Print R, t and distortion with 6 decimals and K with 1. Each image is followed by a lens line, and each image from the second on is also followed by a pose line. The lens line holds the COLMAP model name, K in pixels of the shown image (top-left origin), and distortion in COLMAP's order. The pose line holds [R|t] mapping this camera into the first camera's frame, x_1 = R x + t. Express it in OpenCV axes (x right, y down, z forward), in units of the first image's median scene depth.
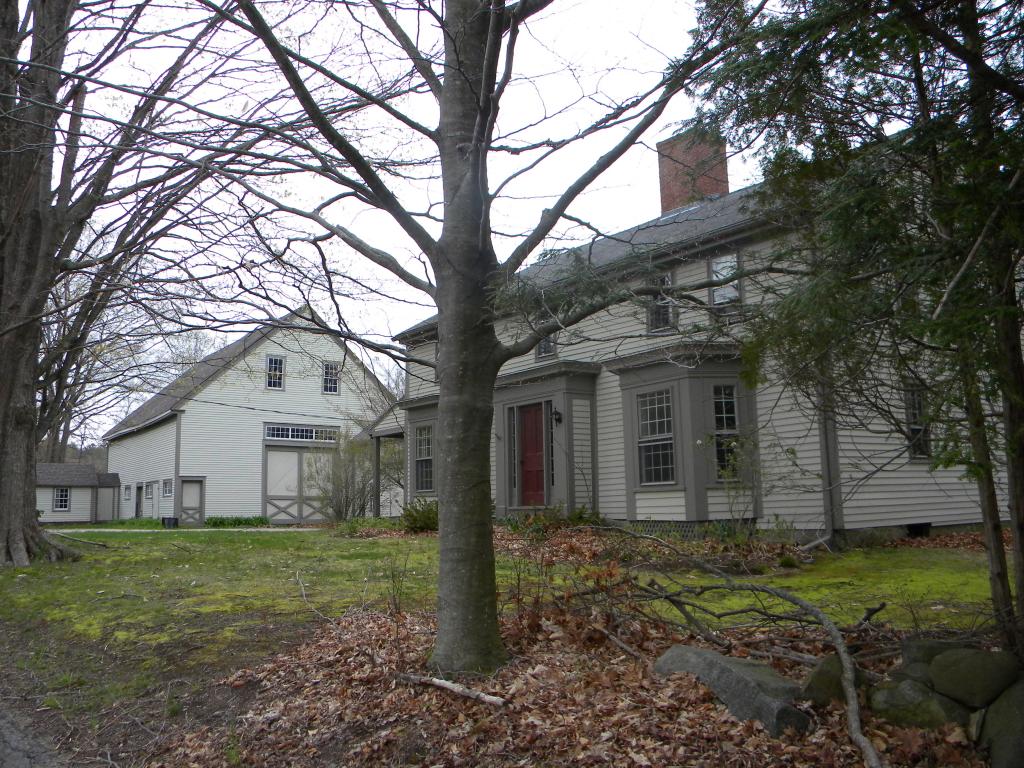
lens RADIAL K [[874.6, 0, 512.0], [0, 874.6, 384.0], [0, 0, 1]] dist [-0.103111, 0.006173]
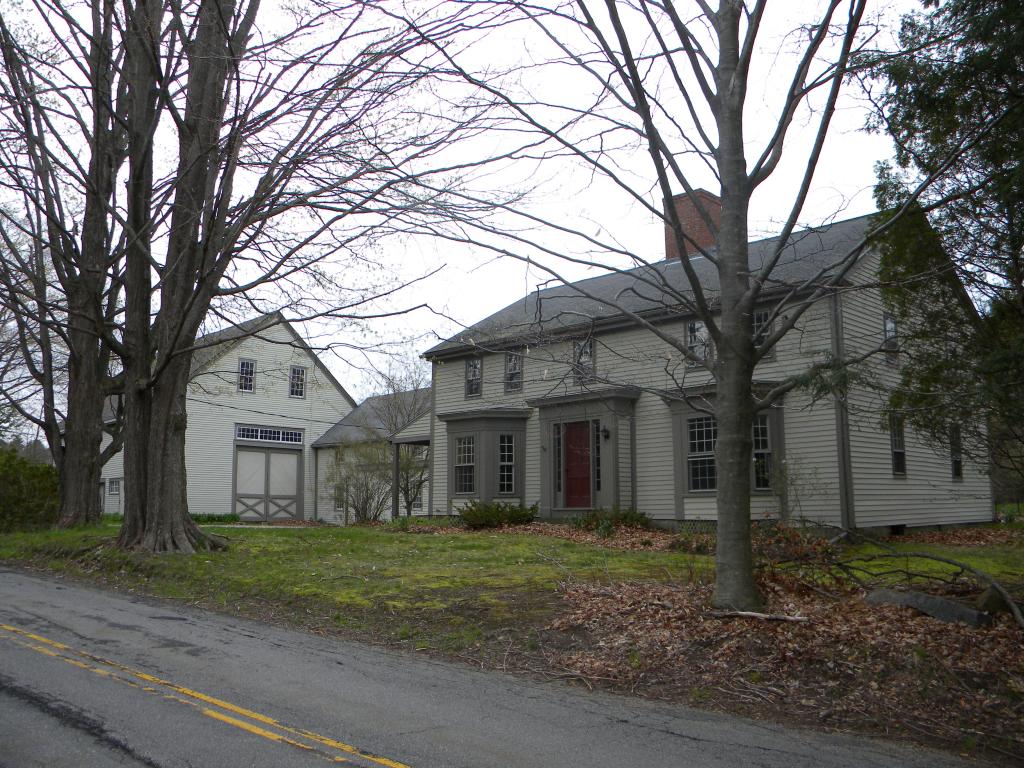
lens RADIAL K [[874.6, 0, 512.0], [0, 874.6, 384.0], [0, 0, 1]] dist [-0.103111, 0.006173]
pose [[0.989632, 0.035219, 0.139240, -0.199236], [-0.034714, 0.999379, -0.006058, -0.015443], [-0.139366, 0.001161, 0.990240, -0.140738]]
